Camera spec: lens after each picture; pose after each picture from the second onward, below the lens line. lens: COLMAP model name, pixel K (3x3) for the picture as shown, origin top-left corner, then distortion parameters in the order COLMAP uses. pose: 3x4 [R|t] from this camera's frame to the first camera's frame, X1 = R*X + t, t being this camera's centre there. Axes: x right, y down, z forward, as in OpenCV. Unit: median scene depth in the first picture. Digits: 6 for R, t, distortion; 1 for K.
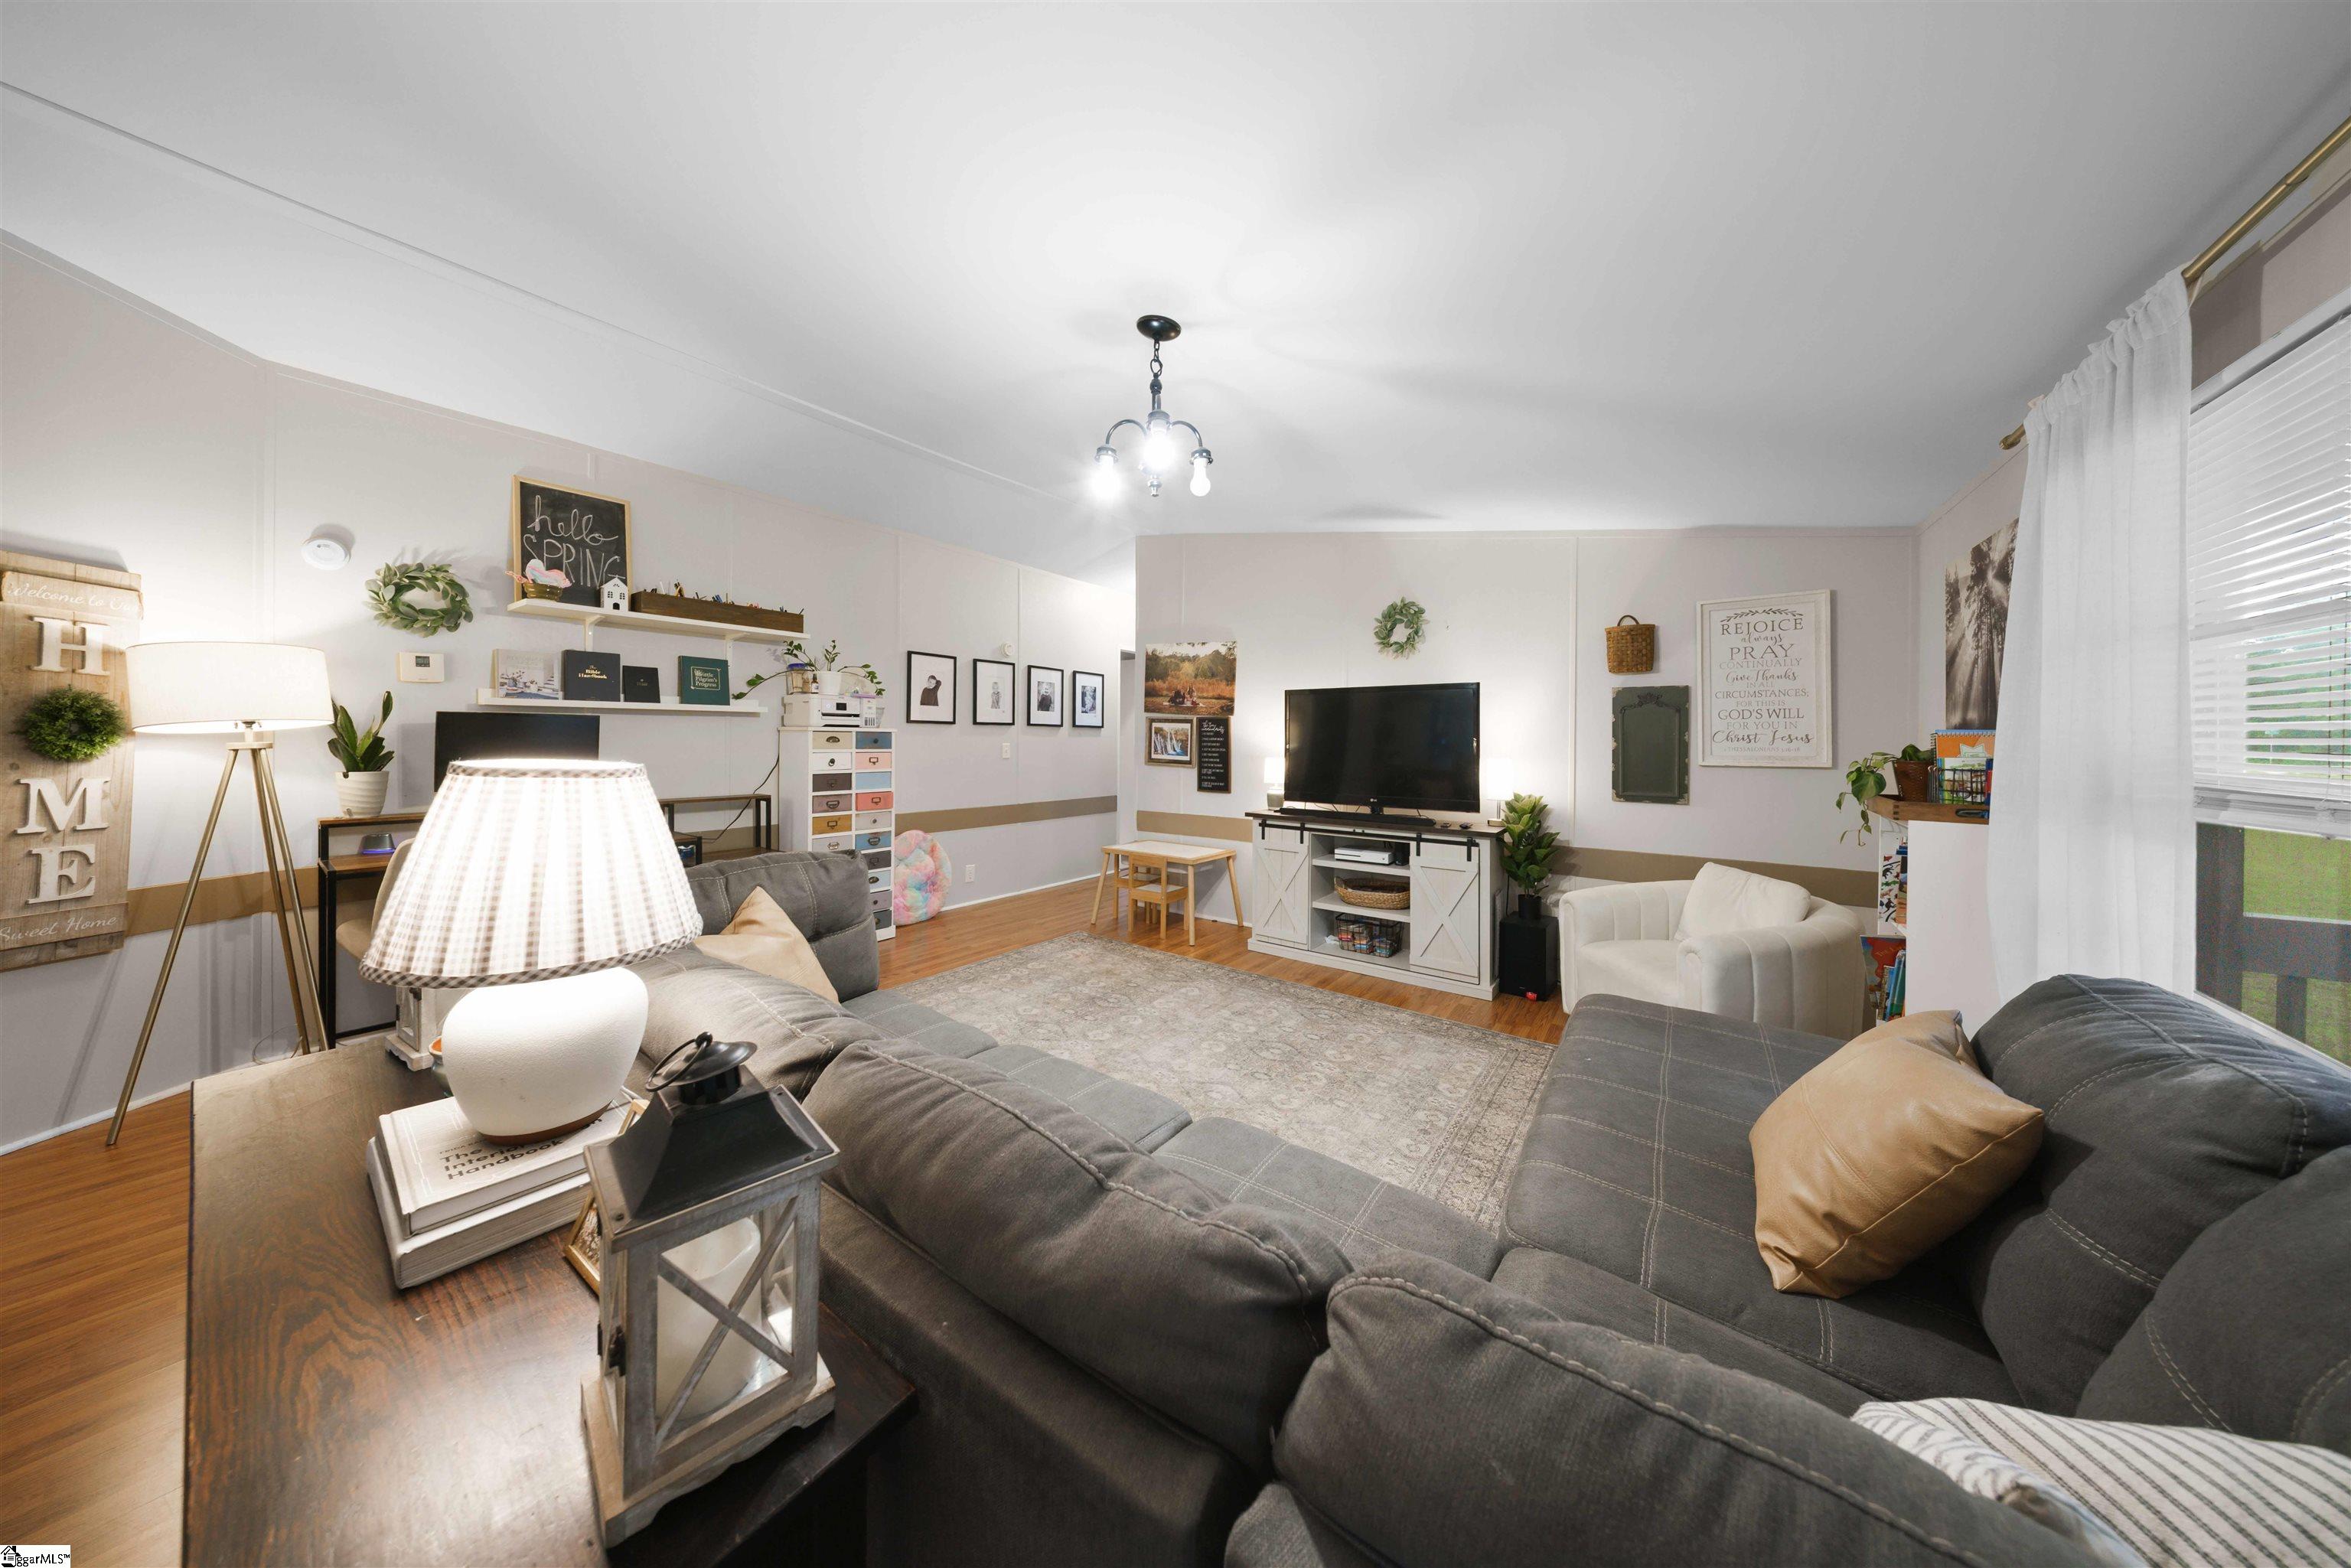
lens RADIAL K [[699.4, 0, 1166.1], [0, 699.4, 732.6], [0, 0, 1]] dist [0.003766, -0.000195]
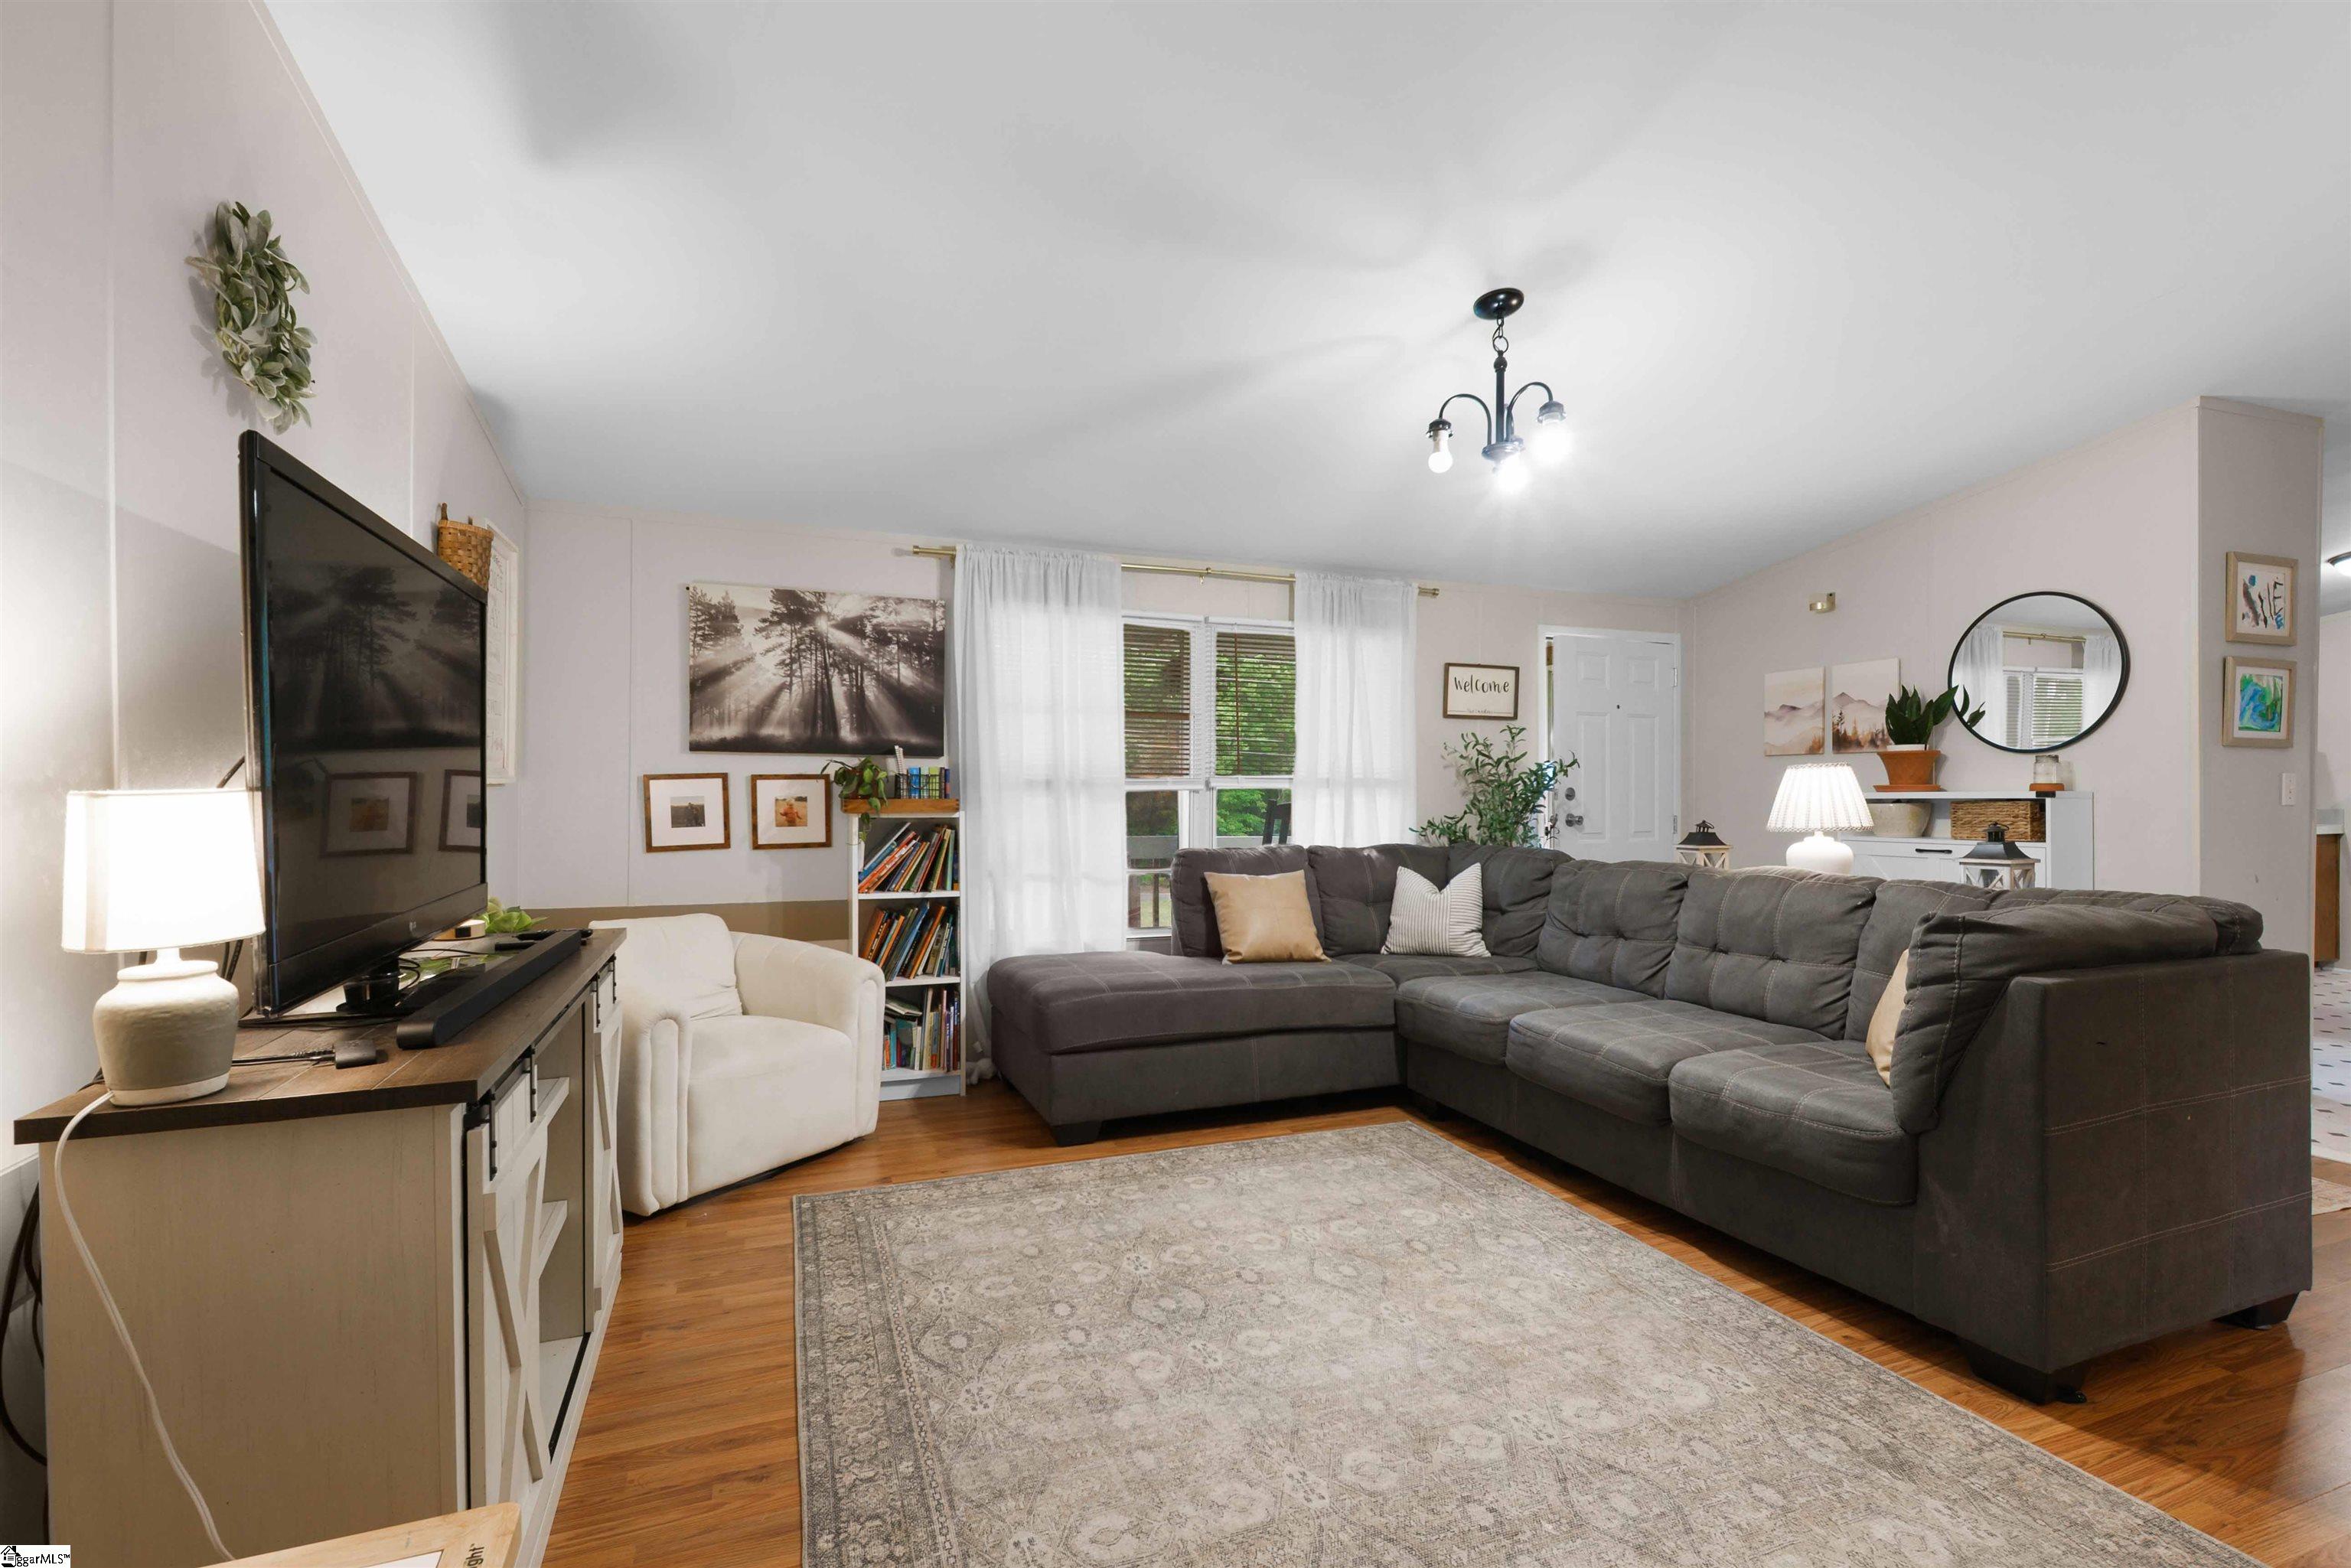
lens RADIAL K [[1054.1, 0, 1151.1], [0, 1054.1, 796.6], [0, 0, 1]] dist [0.005555, 0.000477]
pose [[-0.826831, -0.017434, 0.562180, -0.218351], [-0.015020, 0.999847, 0.008915, 0.034865], [-0.562250, -0.001073, -0.826967, 1.260344]]
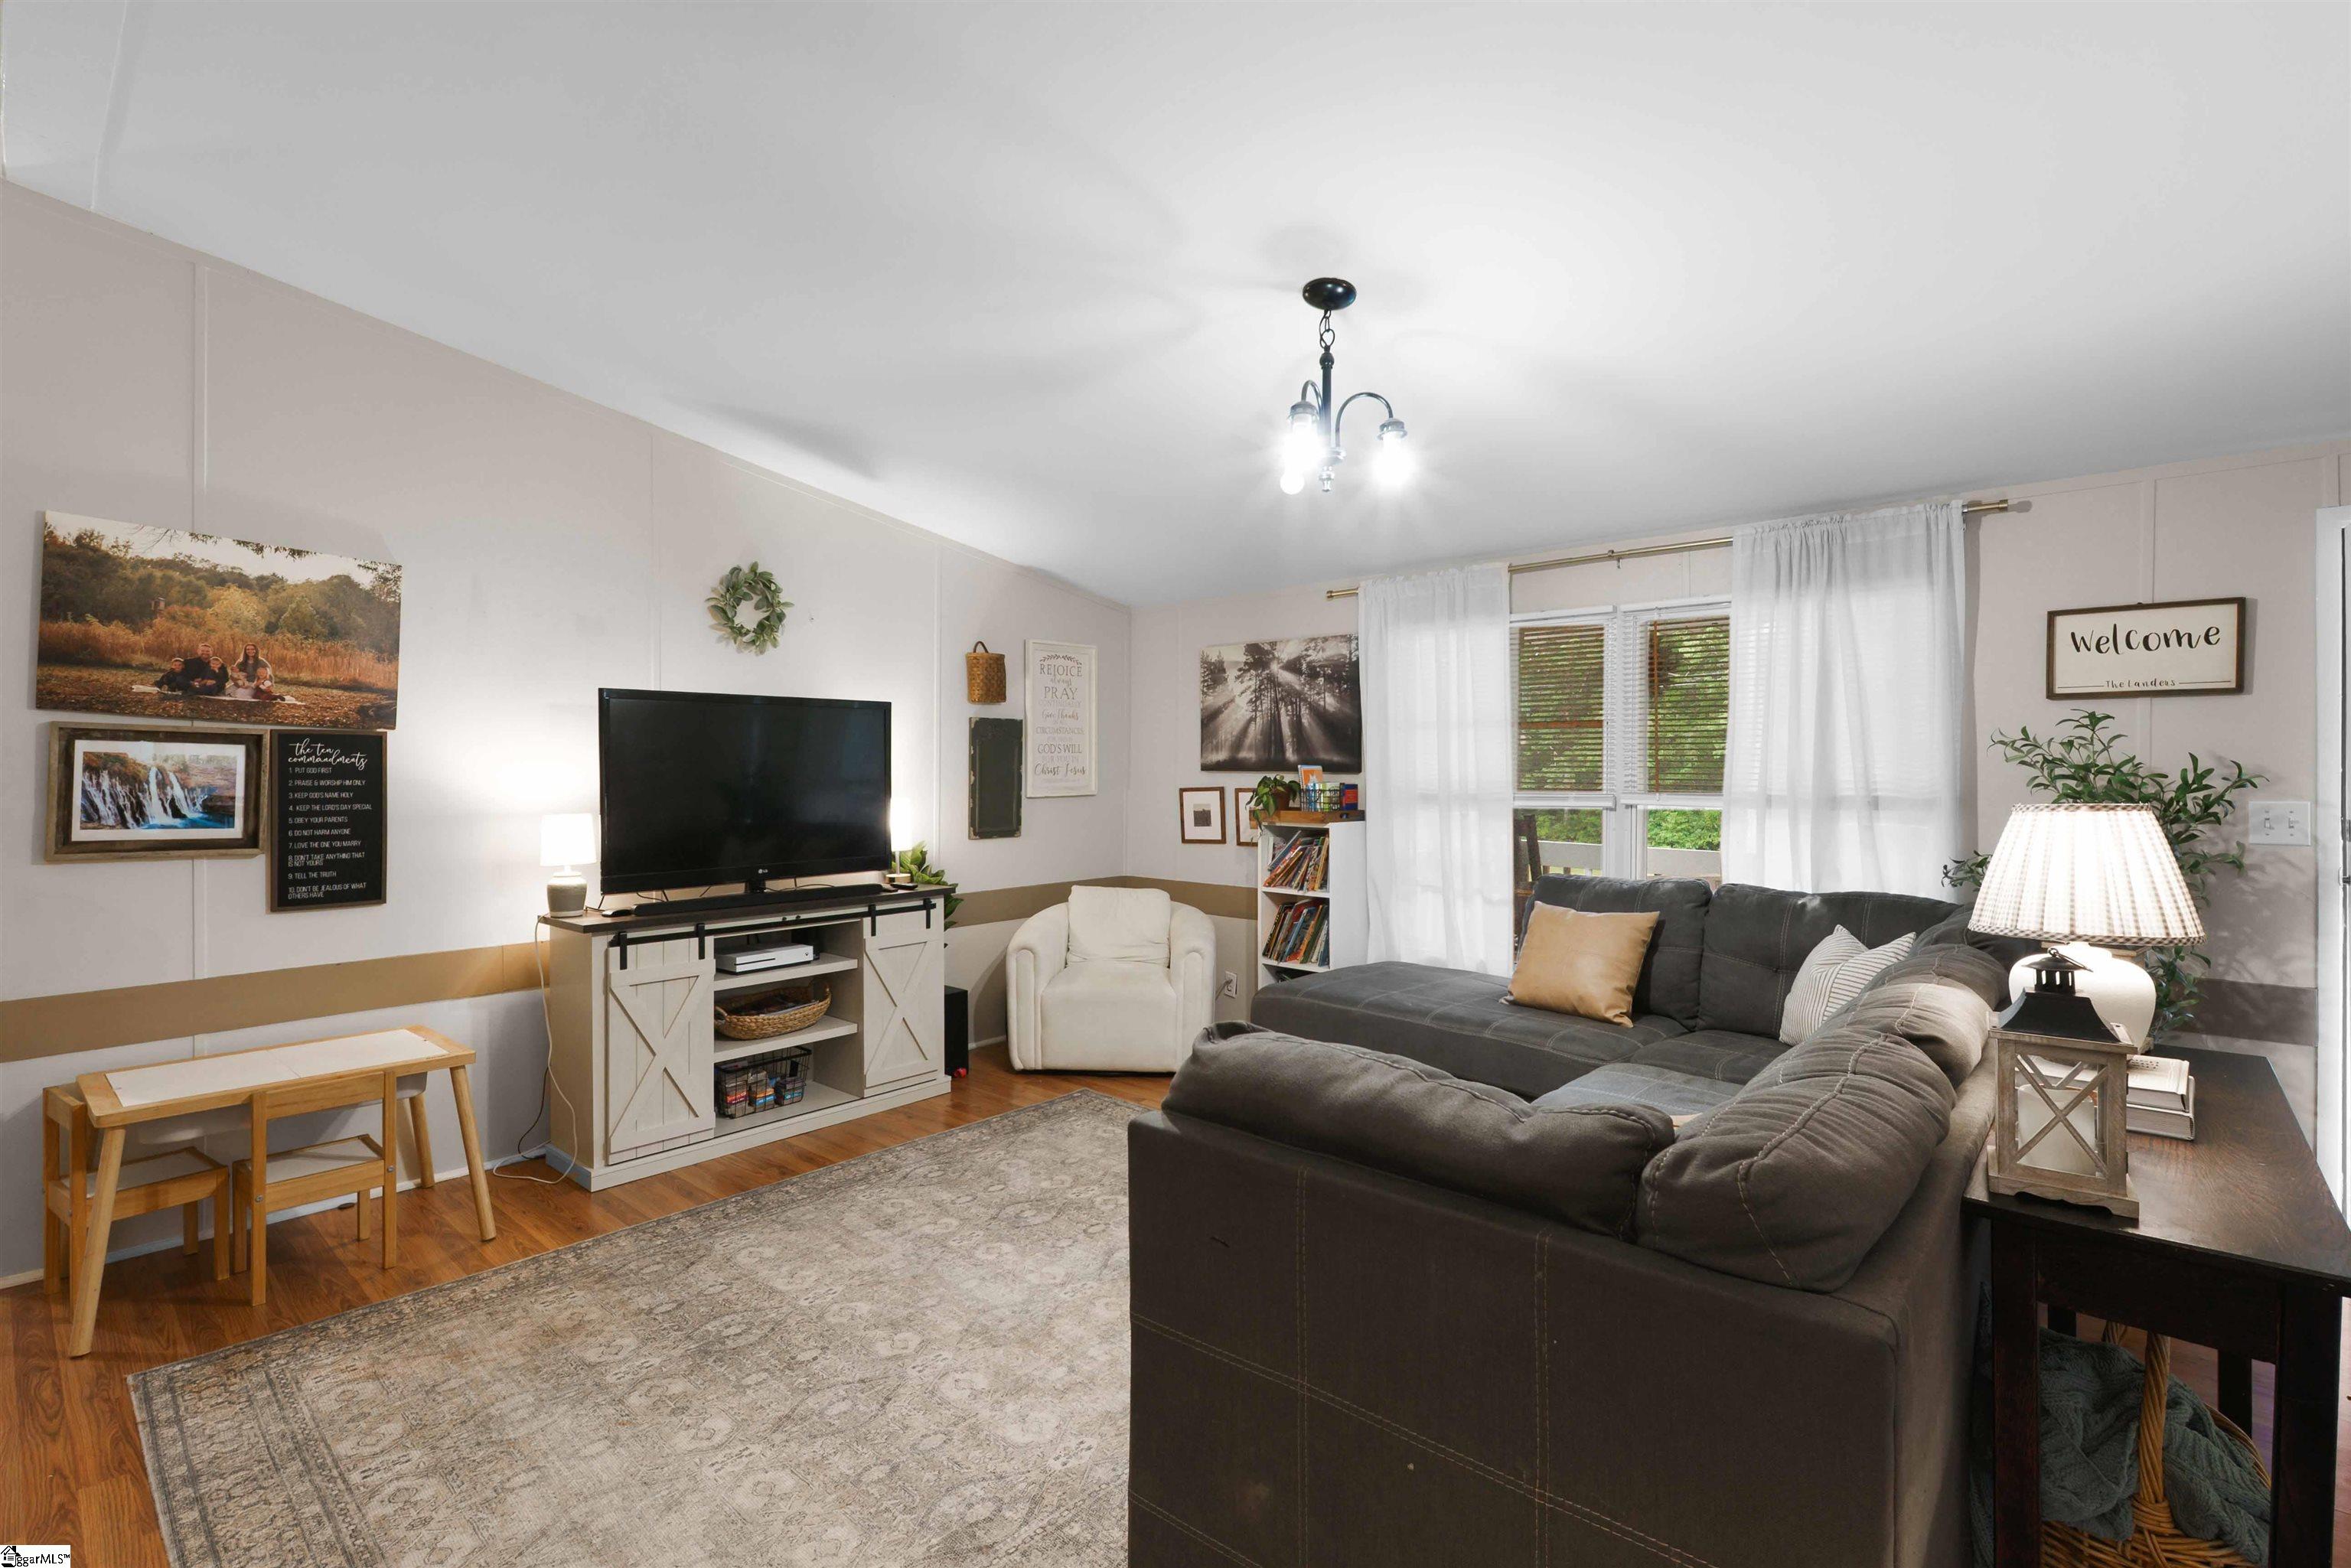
lens RADIAL K [[1054.1, 0, 1173.7], [0, 1054.1, 763.3], [0, 0, 1]] dist [0.005555, 0.000477]
pose [[0.105952, -0.003330, 0.994366, -0.671069], [-0.003595, 0.999987, 0.003732, -0.008854], [-0.994365, -0.003970, 0.105939, 0.548461]]
